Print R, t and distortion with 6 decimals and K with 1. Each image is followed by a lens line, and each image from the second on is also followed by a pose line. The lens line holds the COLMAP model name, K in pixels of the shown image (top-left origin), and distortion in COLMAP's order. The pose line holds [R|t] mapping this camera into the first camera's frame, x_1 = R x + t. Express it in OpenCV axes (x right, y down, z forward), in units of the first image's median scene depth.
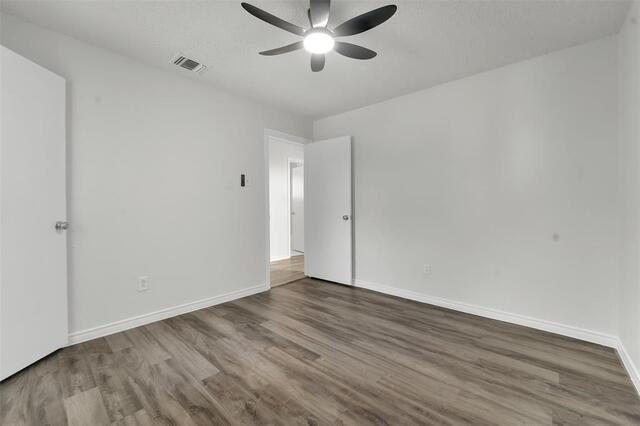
lens RADIAL K [[261.4, 0, 321.7], [0, 261.4, 211.7], [0, 0, 1]] dist [-0.014337, 0.000150]
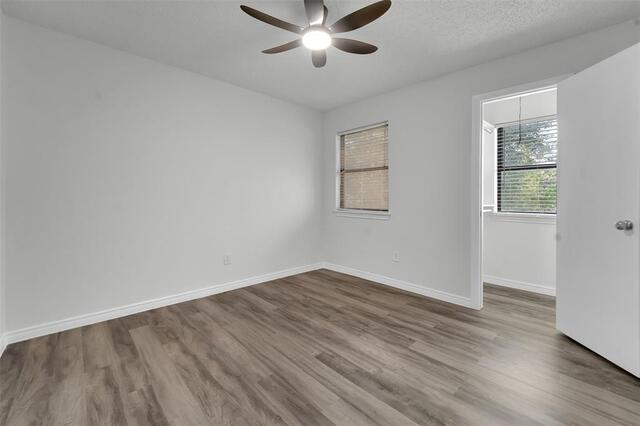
lens RADIAL K [[261.4, 0, 320.1], [0, 261.4, 208.9], [0, 0, 1]] dist [-0.014337, 0.000150]
pose [[-0.996459, -0.006861, 0.083798, -0.098873], [-0.003152, 0.999013, 0.044316, -0.020688], [-0.084019, 0.043895, -0.995497, 1.965602]]
